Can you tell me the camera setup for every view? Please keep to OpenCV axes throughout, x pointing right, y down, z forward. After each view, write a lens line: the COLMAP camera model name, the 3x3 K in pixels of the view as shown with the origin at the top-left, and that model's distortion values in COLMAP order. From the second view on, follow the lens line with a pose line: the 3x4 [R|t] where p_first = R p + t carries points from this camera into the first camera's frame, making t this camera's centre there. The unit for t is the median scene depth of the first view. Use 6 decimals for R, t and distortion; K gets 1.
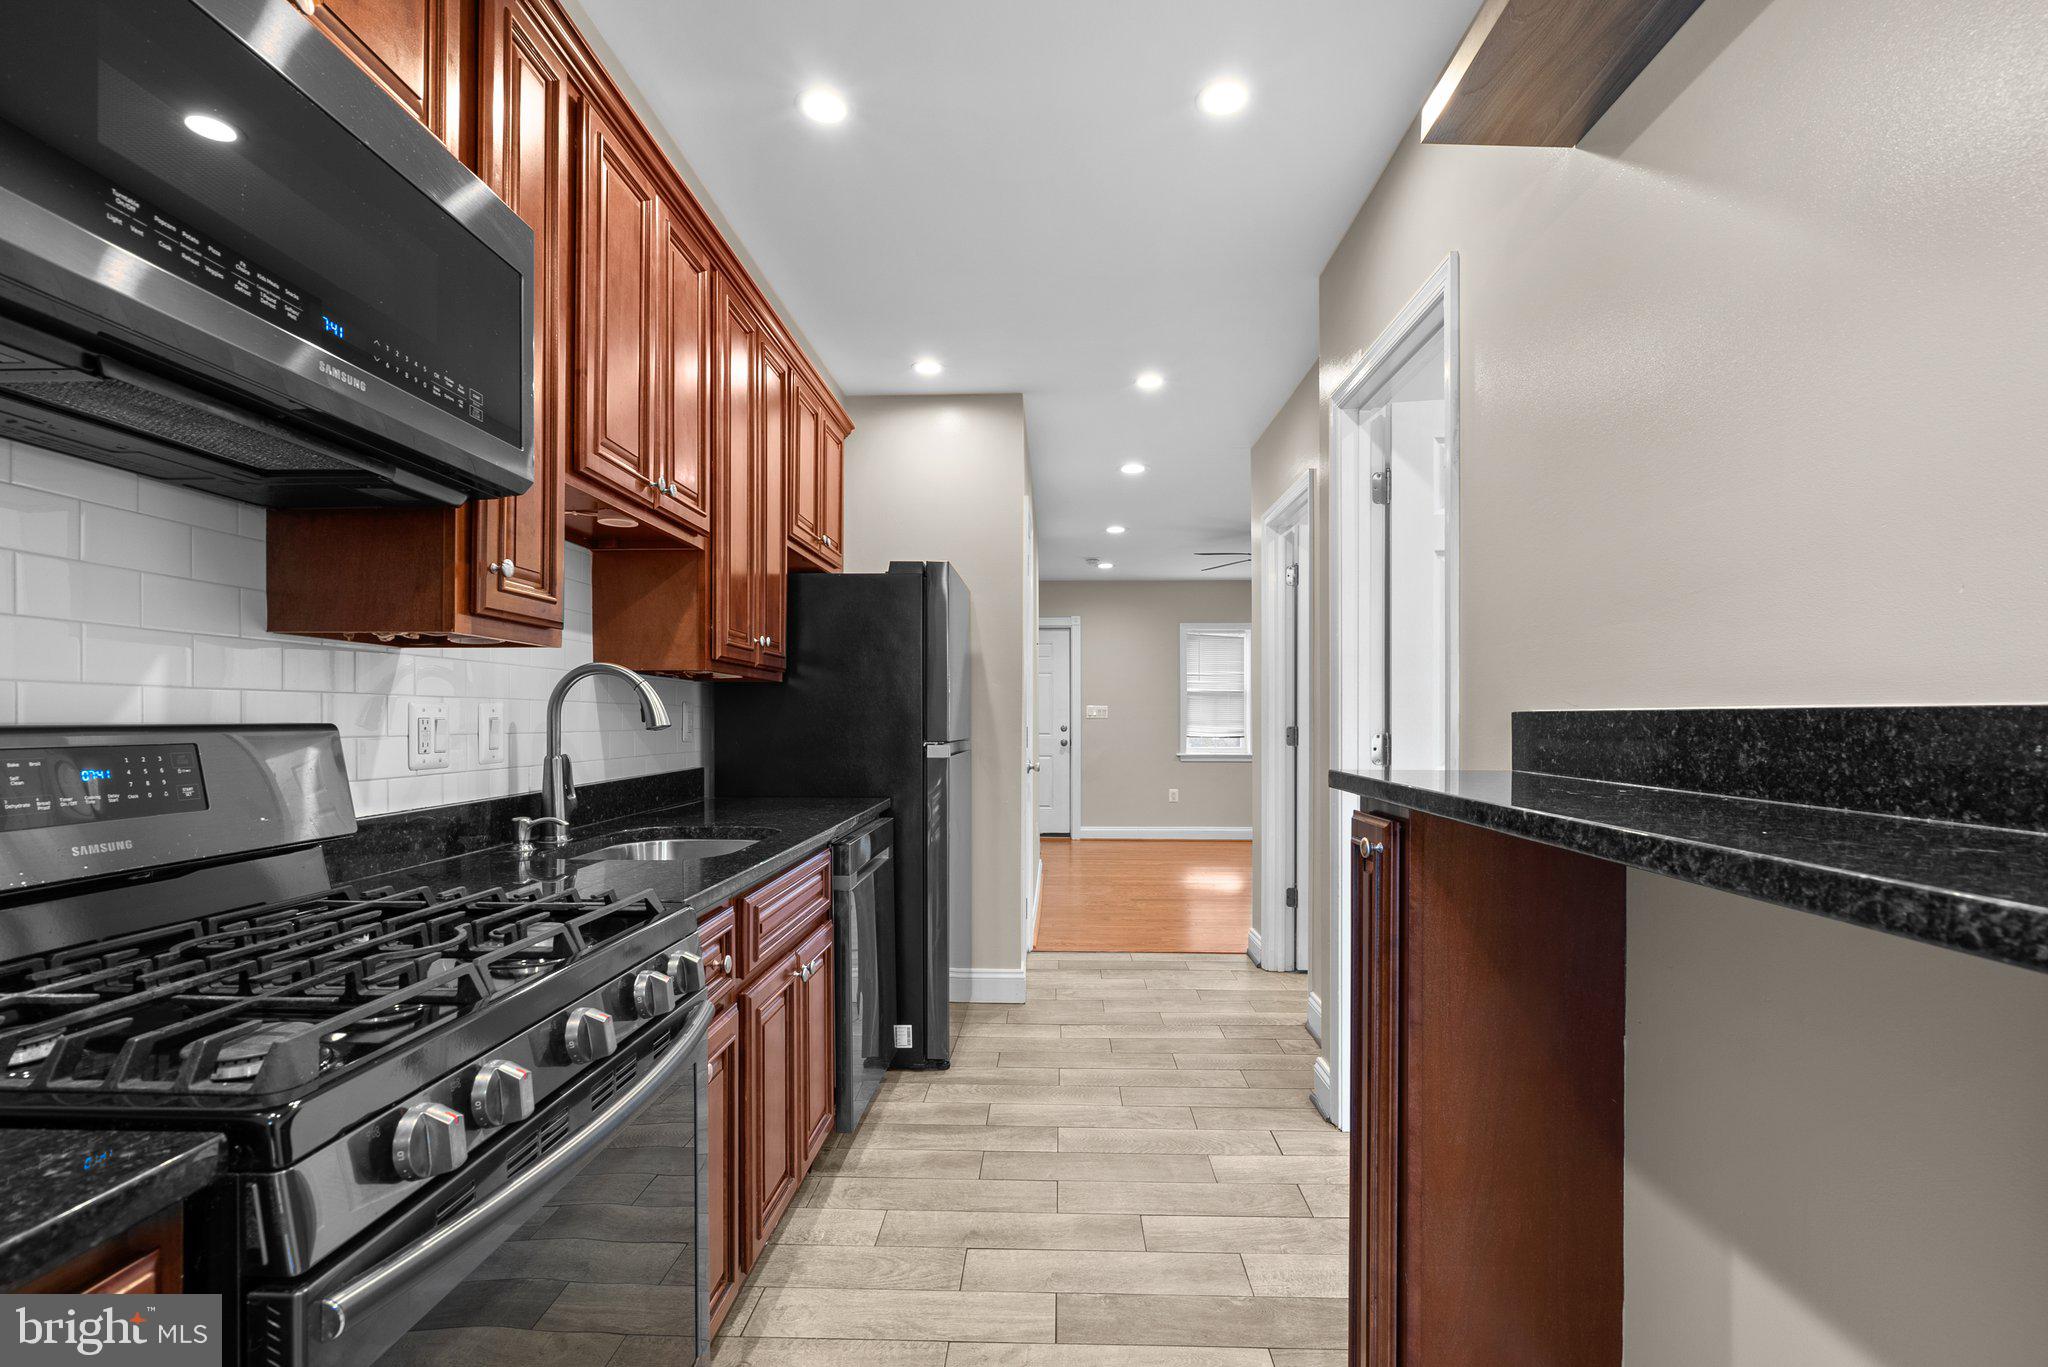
lens RADIAL K [[941.3, 0, 1029.7], [0, 941.3, 715.6], [0, 0, 1]] dist [-0.006646, 0.003585]
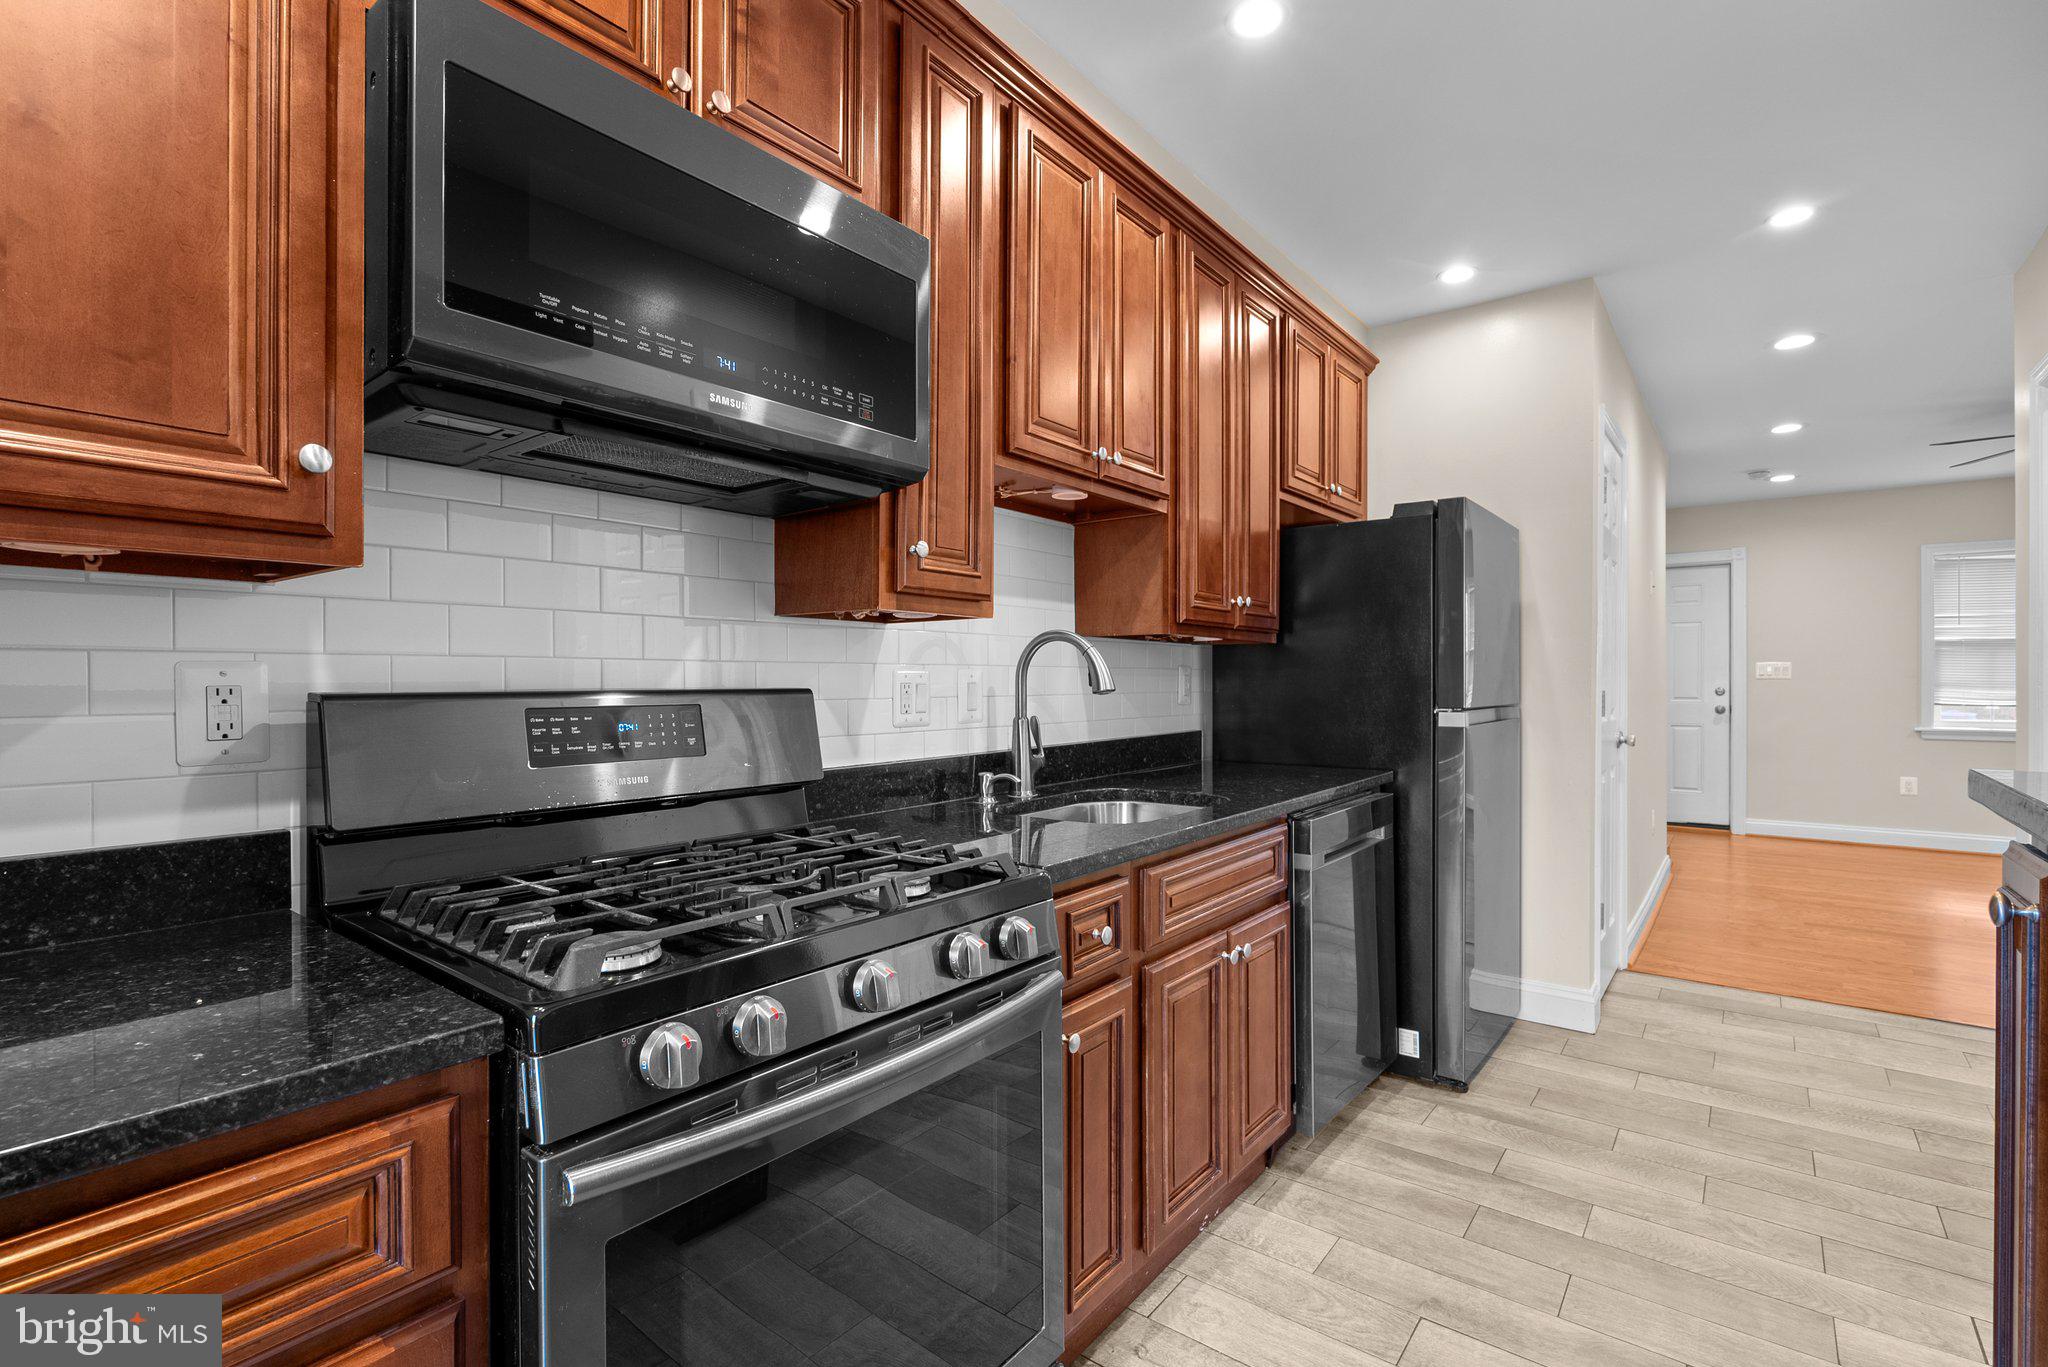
lens RADIAL K [[941.3, 0, 1027.3], [0, 941.3, 680.3], [0, 0, 1]] dist [-0.006646, 0.003585]
pose [[0.808319, -0.001769, -0.588743, 0.123683], [0.004308, 0.999986, 0.002909, -0.002641], [0.588729, -0.004888, 0.808315, 0.106100]]
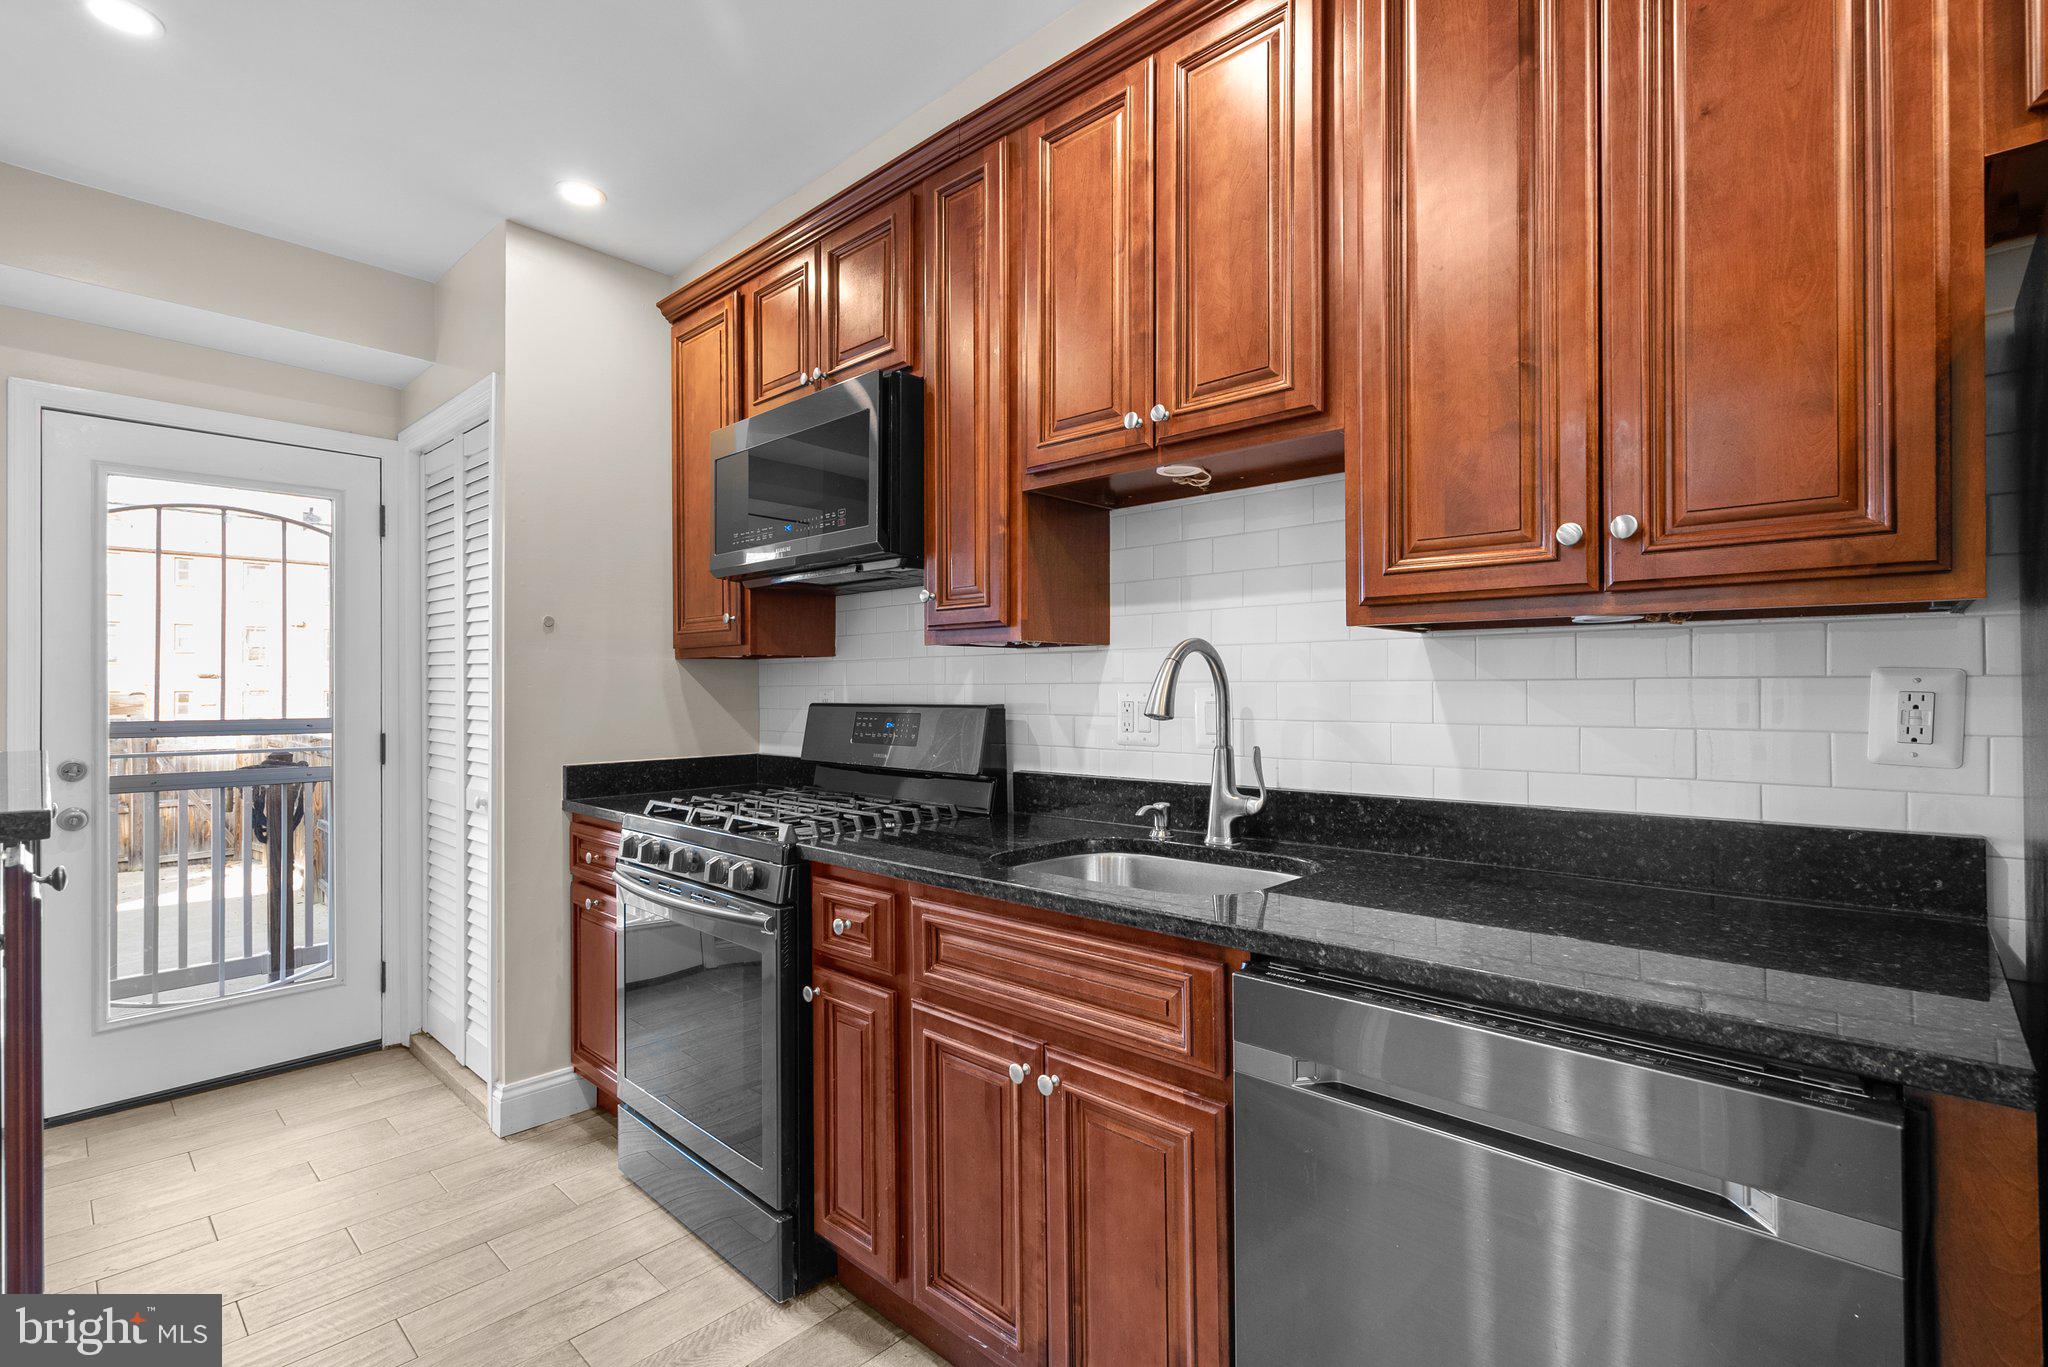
lens RADIAL K [[941.3, 0, 1025.0], [0, 941.3, 686.7], [0, 0, 1]] dist [-0.006646, 0.003585]
pose [[-0.662541, 0.001965, -0.749023, 0.244111], [0.006193, 0.999977, -0.002855, -0.010533], [0.749000, -0.006530, -0.662538, 1.254309]]
